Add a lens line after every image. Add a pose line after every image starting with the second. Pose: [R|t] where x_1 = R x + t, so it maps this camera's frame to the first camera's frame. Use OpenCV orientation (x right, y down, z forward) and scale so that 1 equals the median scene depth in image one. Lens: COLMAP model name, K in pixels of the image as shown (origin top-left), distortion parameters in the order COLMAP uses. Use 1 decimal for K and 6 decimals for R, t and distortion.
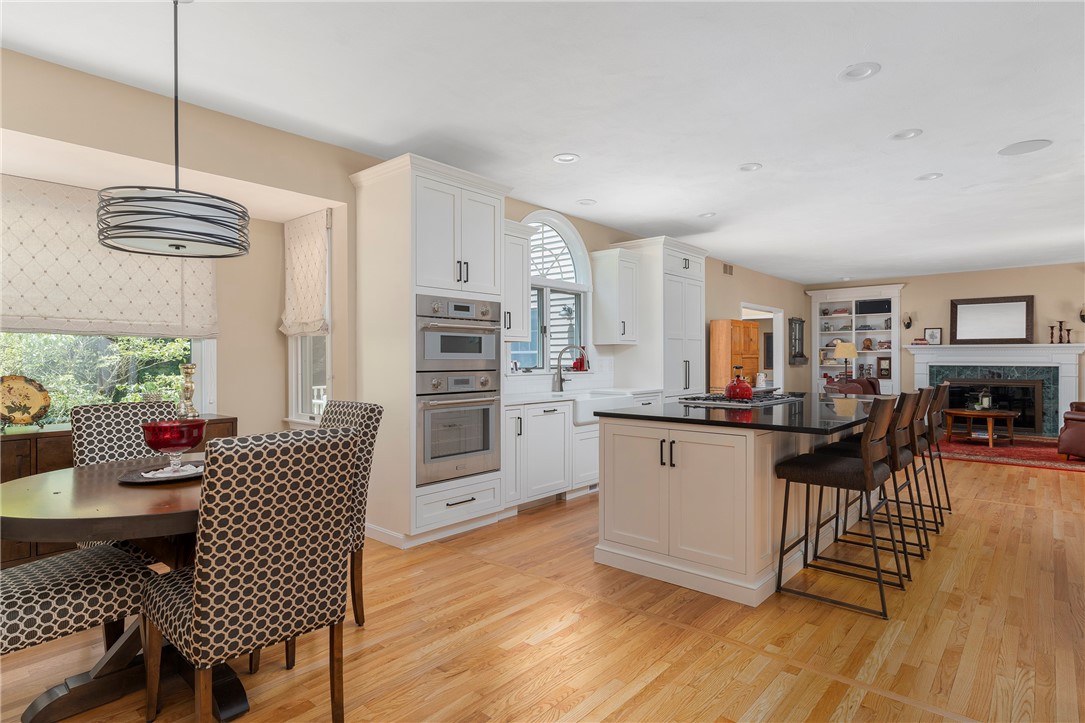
lens RADIAL K [[579.0, 0, 535.3], [0, 579.0, 356.6], [0, 0, 1]] dist [0.000140, 0.000166]
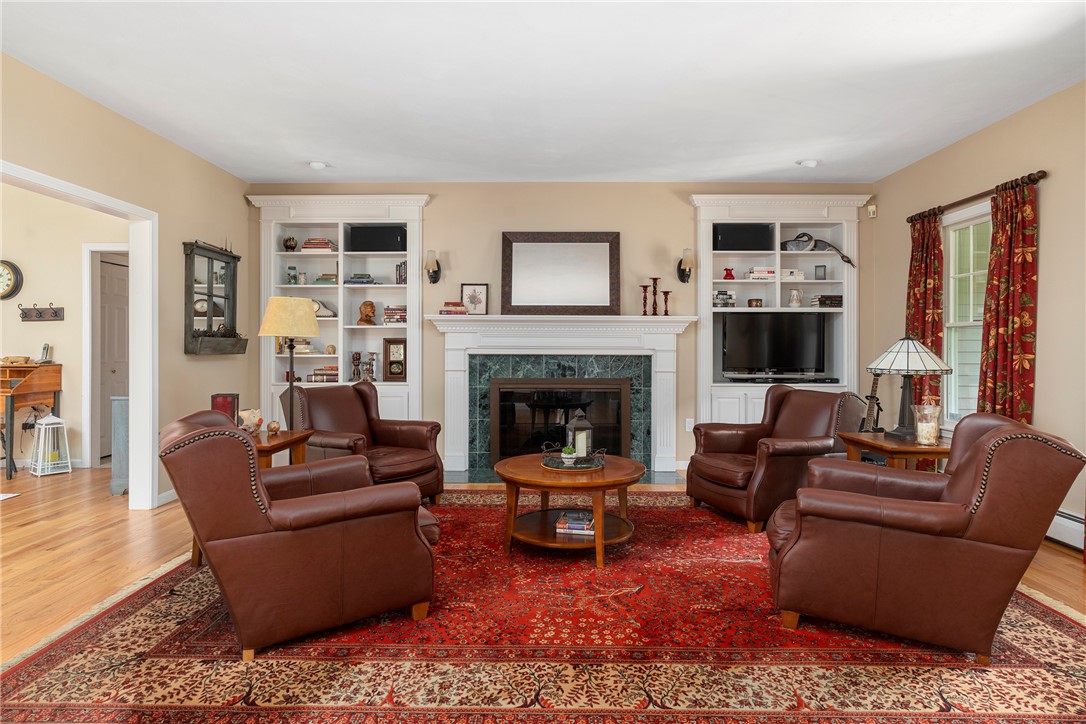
lens RADIAL K [[629.6, 0, 541.1], [0, 629.6, 354.0], [0, 0, 1]] dist [-0.004944, -0.000268]
pose [[0.758109, -0.007150, 0.652089, 0.364983], [-0.003571, 0.999879, 0.015115, 0.006165], [-0.652118, -0.013787, 0.757992, 0.535107]]
